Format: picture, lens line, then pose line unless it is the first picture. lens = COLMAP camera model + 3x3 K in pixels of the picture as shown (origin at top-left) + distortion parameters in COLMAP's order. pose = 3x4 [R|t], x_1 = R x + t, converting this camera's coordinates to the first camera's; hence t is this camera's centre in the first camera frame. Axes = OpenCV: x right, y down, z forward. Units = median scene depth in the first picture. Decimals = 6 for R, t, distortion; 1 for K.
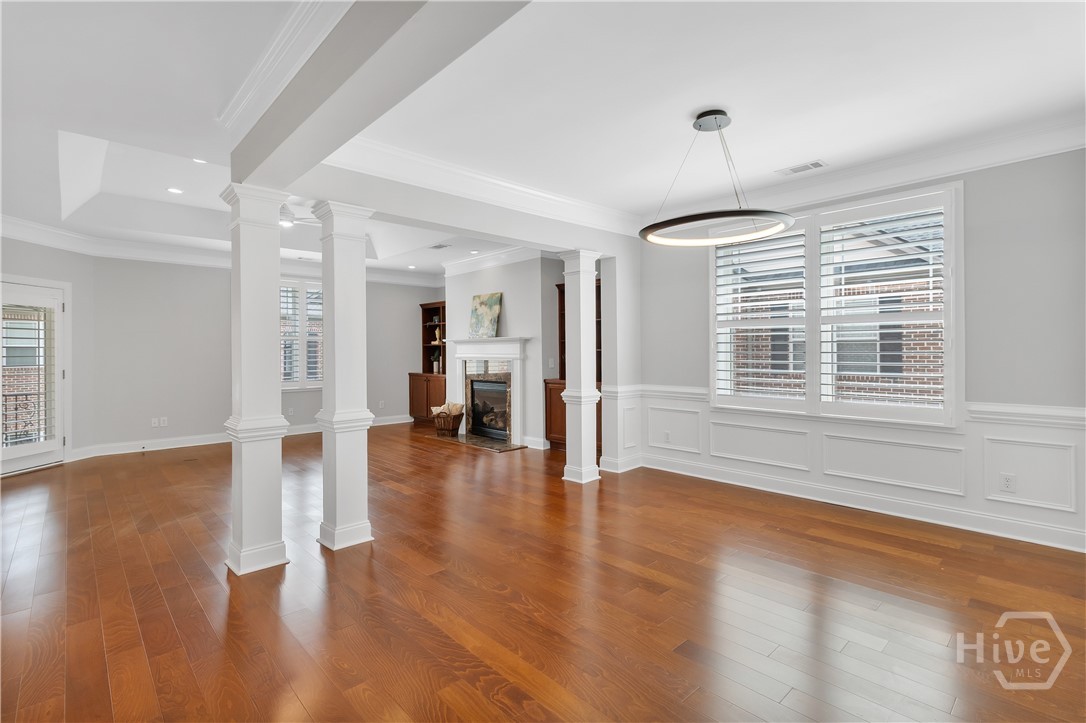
lens RADIAL K [[504.6, 0, 539.2], [0, 504.6, 352.8], [0, 0, 1]] dist [0.002906, 0.000967]
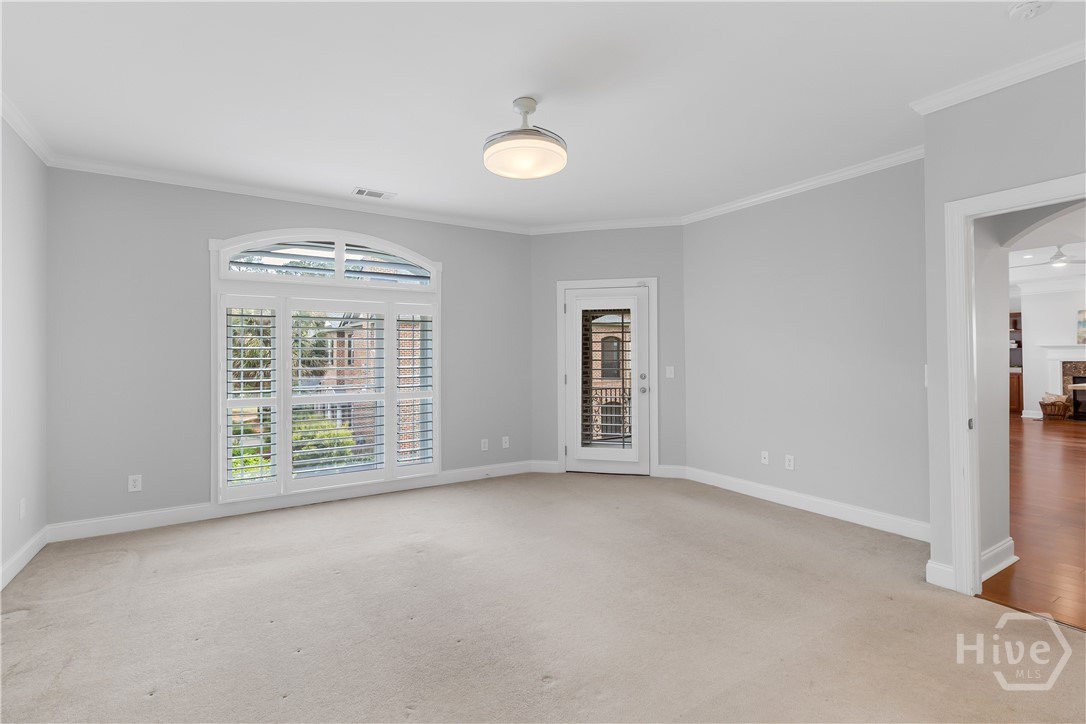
lens RADIAL K [[504.6, 0, 537.3], [0, 504.6, 350.9], [0, 0, 1]] dist [0.002906, 0.000967]
pose [[0.982677, 0.000903, -0.185323, -1.322189], [-0.003531, 0.999898, -0.013854, 0.012264], [0.185291, 0.014268, 0.982580, -0.539864]]
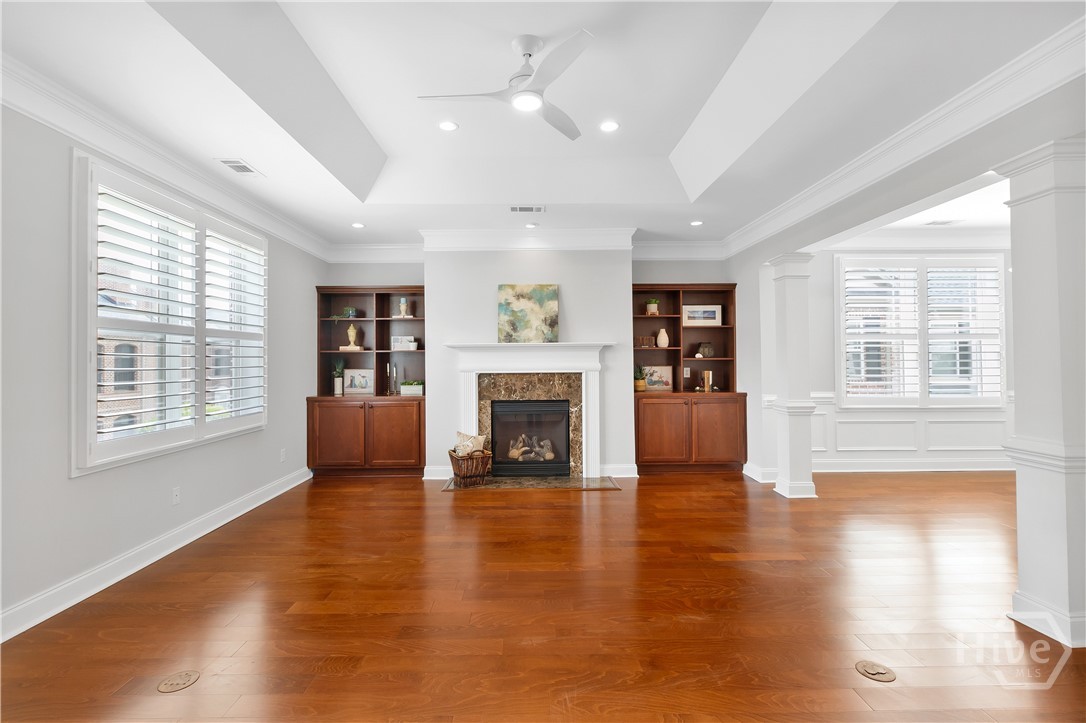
lens RADIAL K [[504.6, 0, 537.2], [0, 504.6, 350.5], [0, 0, 1]] dist [0.002906, 0.000967]
pose [[0.672303, 0.017169, 0.740077, -0.674809], [0.005172, 0.999598, -0.027887, 0.002964], [-0.740258, 0.022576, 0.671944, 0.508900]]
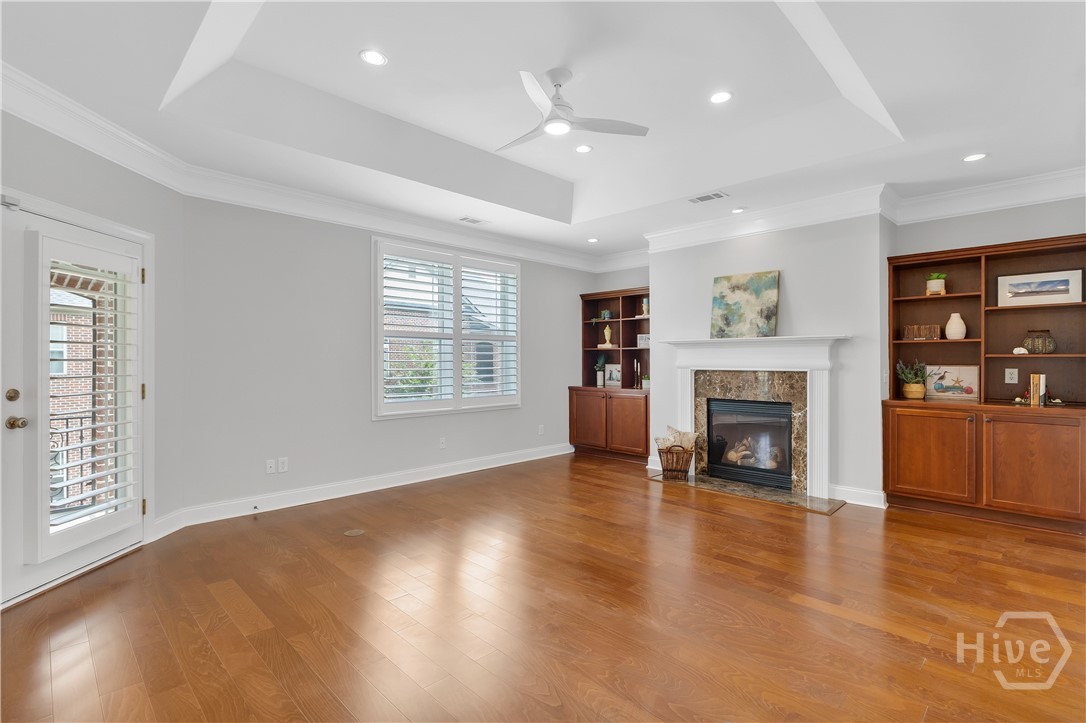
lens RADIAL K [[504.6, 0, 544.8], [0, 504.6, 358.9], [0, 0, 1]] dist [0.002906, 0.000967]
pose [[0.999142, 0.007023, 0.040816, -0.421101], [-0.006782, 0.999959, -0.006035, 0.005647], [-0.040857, 0.005753, 0.999148, 0.337270]]
